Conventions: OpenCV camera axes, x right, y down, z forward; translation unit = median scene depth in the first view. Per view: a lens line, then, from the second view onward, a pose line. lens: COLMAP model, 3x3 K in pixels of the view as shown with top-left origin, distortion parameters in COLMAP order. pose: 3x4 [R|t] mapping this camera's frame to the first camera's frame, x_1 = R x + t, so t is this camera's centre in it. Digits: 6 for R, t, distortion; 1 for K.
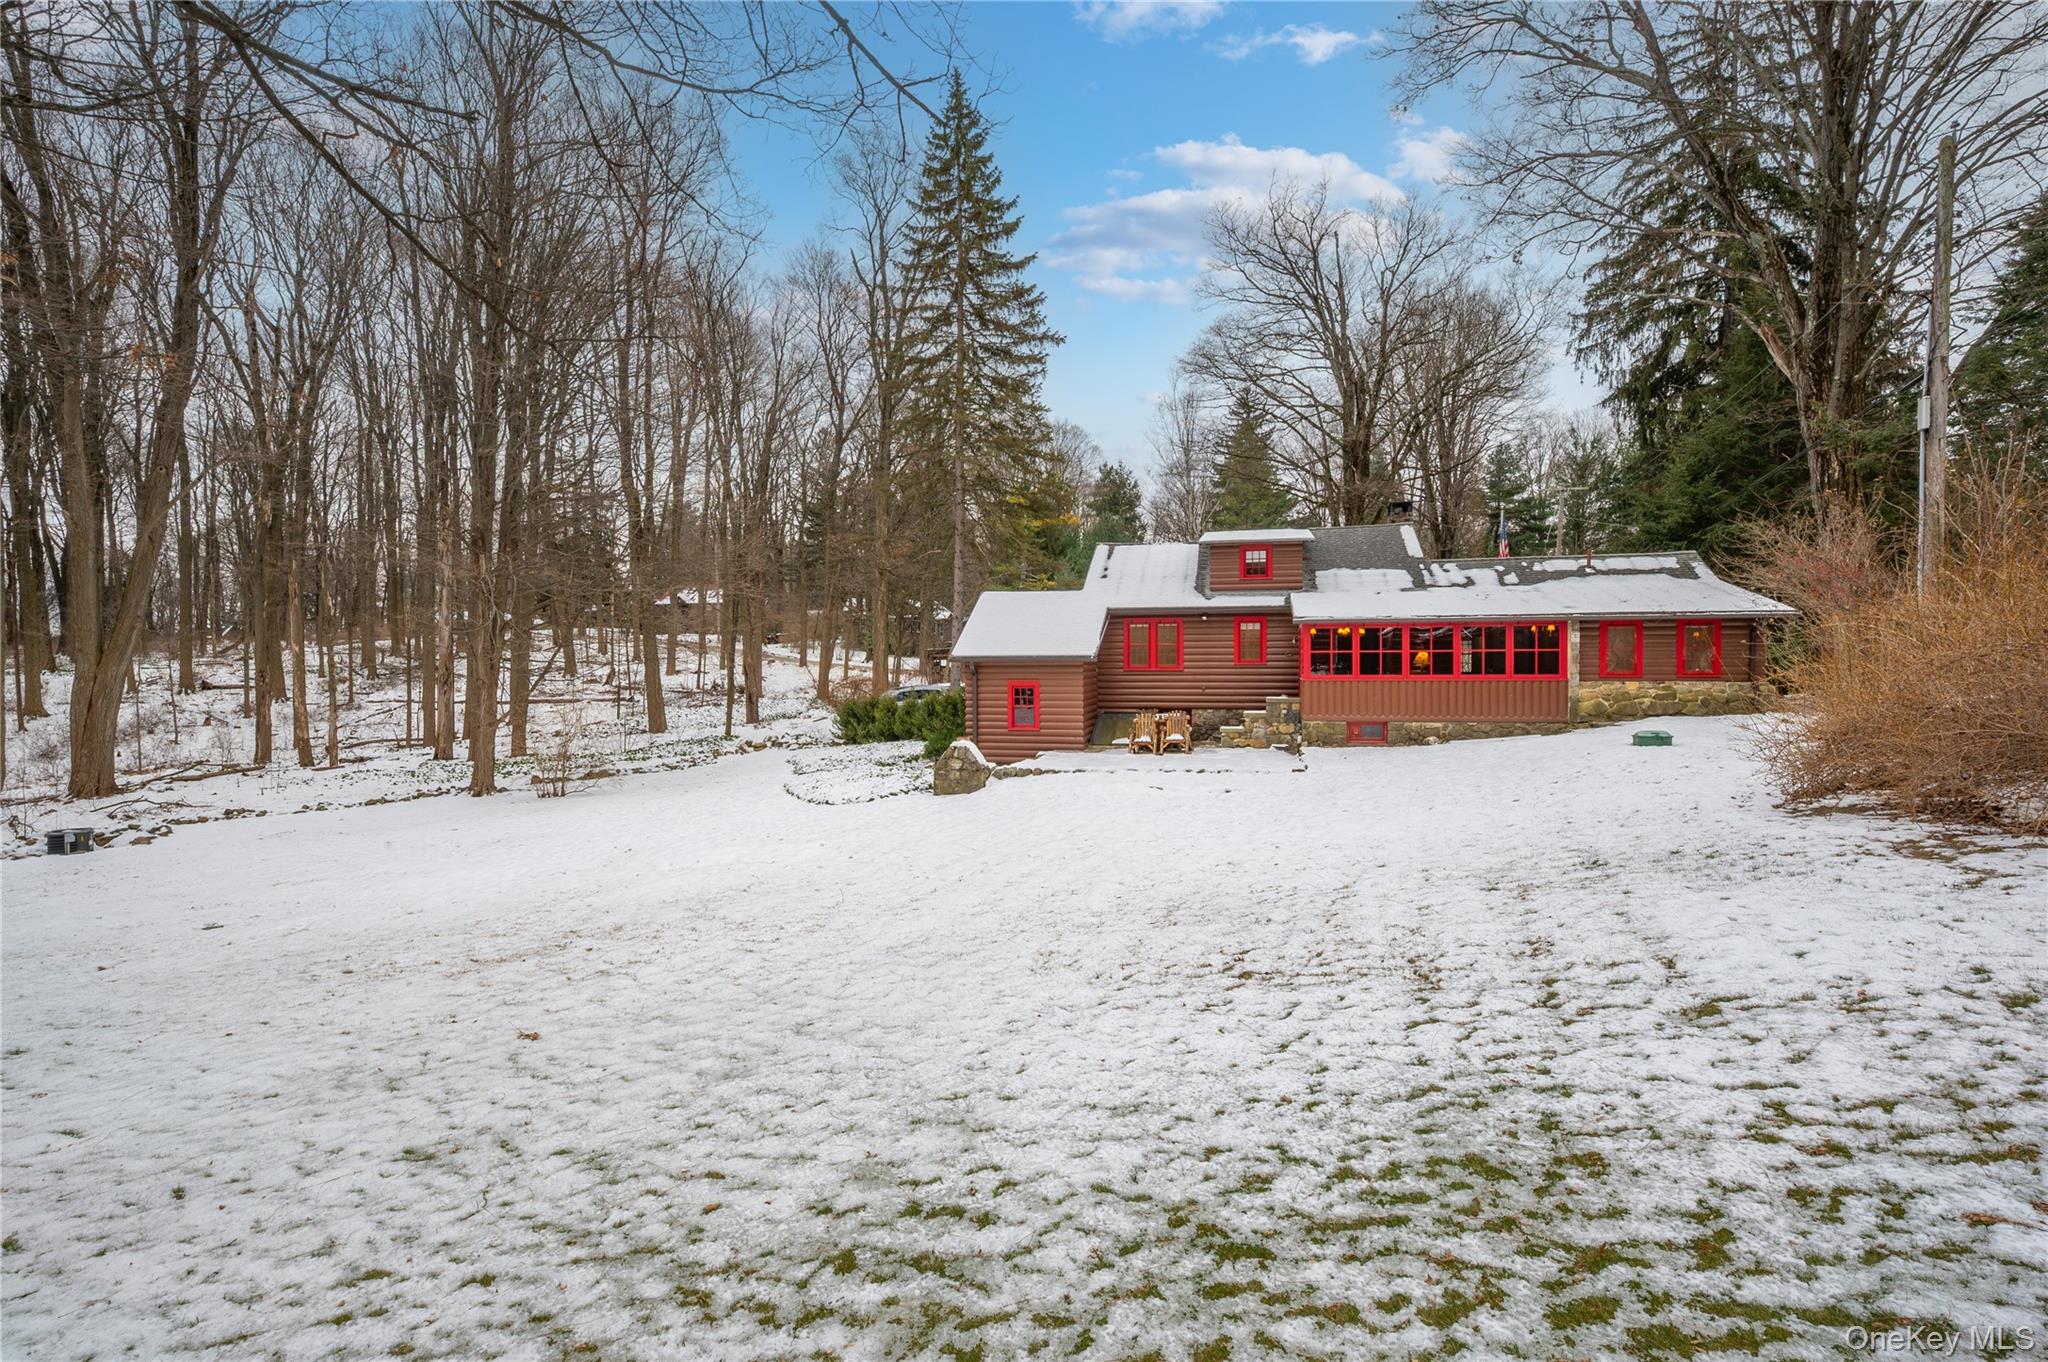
lens RADIAL K [[941.4, 0, 1024.1], [0, 941.4, 679.5], [0, 0, 1]] dist [0.000805, 0.000098]
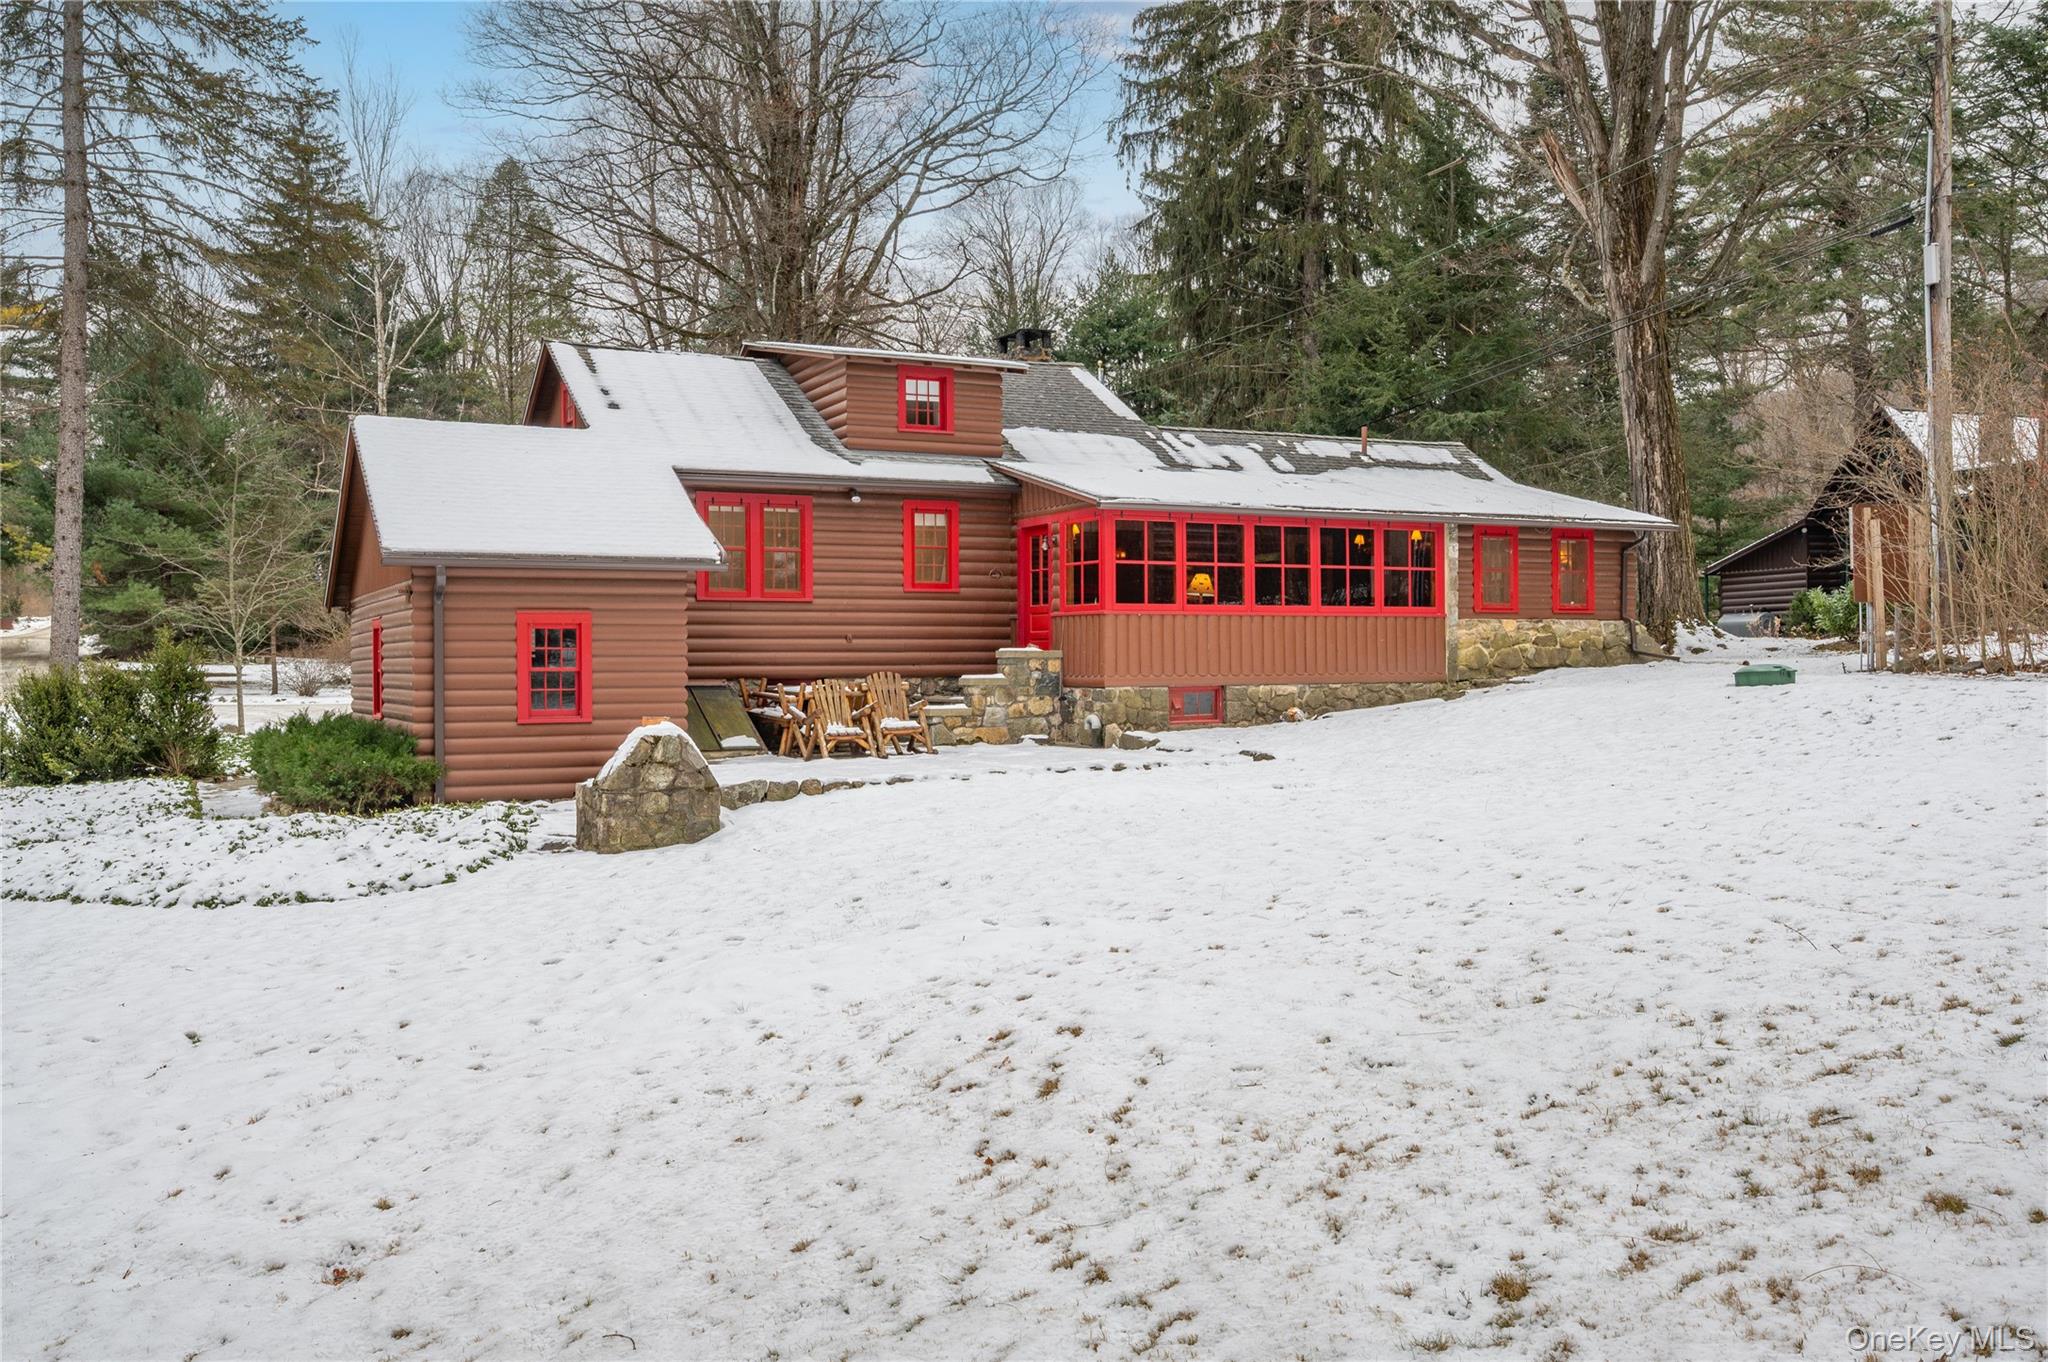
lens RADIAL K [[1742.5, 0, 1023.7], [0, 1742.5, 678.2], [0, 0, 1]] dist [-0.009271, -0.004420]
pose [[0.773995, -0.006130, 0.633162, -0.388029], [0.013802, 0.999879, -0.007191, 0.045781], [-0.633041, 0.014305, 0.773986, 0.243079]]
